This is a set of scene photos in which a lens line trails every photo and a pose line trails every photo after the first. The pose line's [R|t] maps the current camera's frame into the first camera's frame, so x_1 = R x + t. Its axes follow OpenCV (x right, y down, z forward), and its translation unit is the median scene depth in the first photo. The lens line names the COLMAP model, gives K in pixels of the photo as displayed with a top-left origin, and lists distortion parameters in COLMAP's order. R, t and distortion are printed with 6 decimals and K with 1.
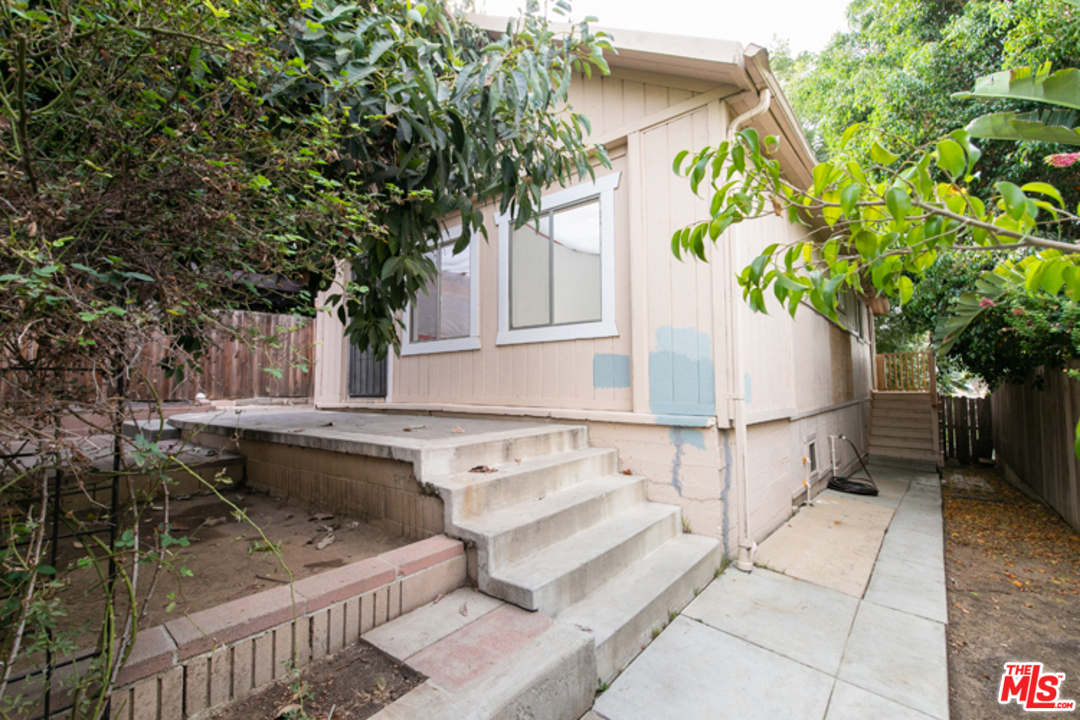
lens RADIAL K [[465.6, 0, 541.8], [0, 465.6, 363.3], [0, 0, 1]] dist [0.005004, -0.001612]
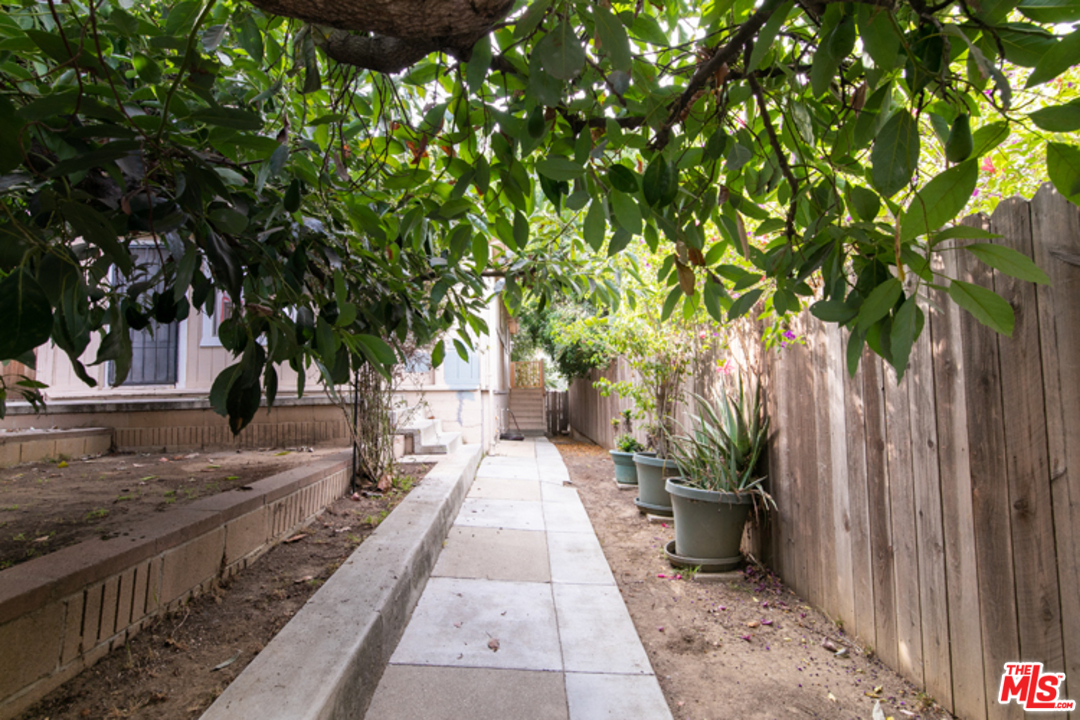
lens RADIAL K [[465.6, 0, 546.2], [0, 465.6, 357.5], [0, 0, 1]] dist [0.005004, -0.001612]
pose [[0.749345, 0.036412, 0.661178, -0.415734], [-0.020187, 0.999279, -0.032153, 0.029650], [-0.661872, 0.010746, 0.749540, -0.396878]]
